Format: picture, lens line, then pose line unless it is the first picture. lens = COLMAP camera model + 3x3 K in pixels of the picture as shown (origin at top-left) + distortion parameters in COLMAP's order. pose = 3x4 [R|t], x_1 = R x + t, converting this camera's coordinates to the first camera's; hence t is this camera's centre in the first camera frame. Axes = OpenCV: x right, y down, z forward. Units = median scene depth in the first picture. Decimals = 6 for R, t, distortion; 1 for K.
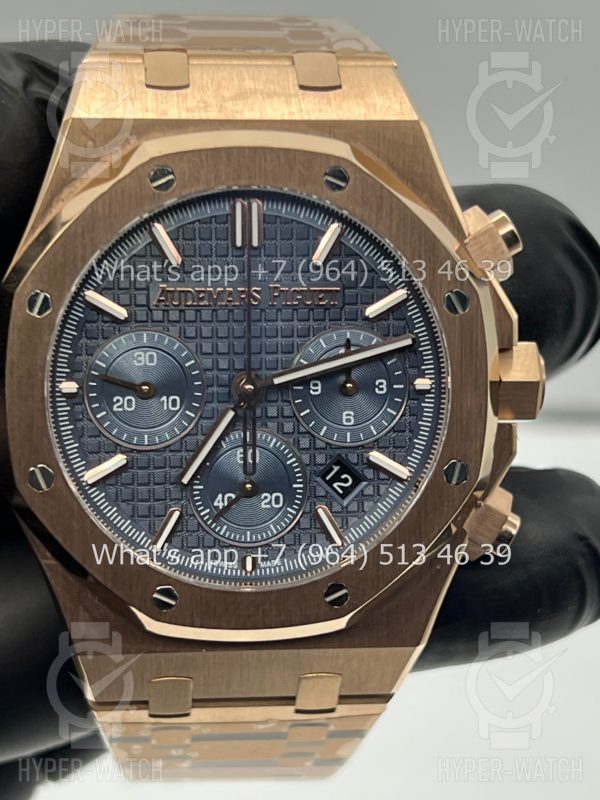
lens RADIAL K [[1907.1, 0, 293.1], [0, 1907.1, 413.6], [0, 0, 1]] dist [0.275472, 0.000000]
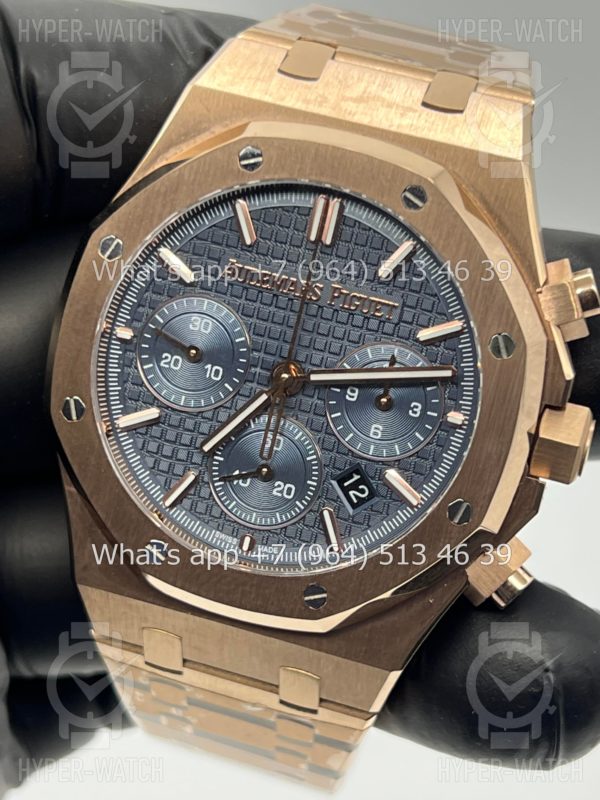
lens RADIAL K [[1907.1, 0, 299.5], [0, 1907.1, 402.9], [0, 0, 1]] dist [0.275472, 0.000000]
pose [[0.930573, 0.254012, -0.263653, 0.254180], [-0.256544, 0.966199, 0.025385, -0.027568], [0.261189, 0.044016, 0.964284, 0.017248]]
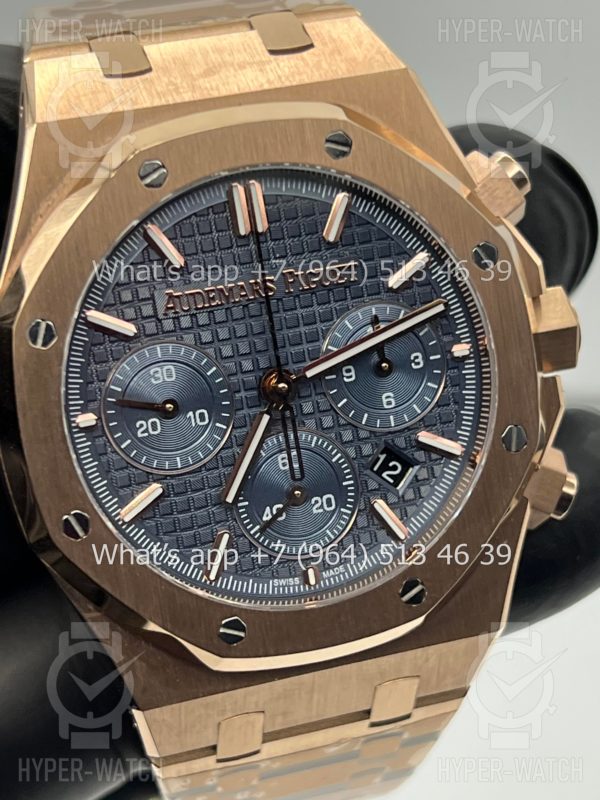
lens RADIAL K [[1907.1, 0, 298.6], [0, 1907.1, 407.2], [0, 0, 1]] dist [0.275472, 0.000000]
pose [[0.976130, -0.173800, 0.130243, -0.133951], [0.173361, 0.984747, 0.014786, -0.015562], [-0.130827, 0.008146, 0.991372, 0.096277]]
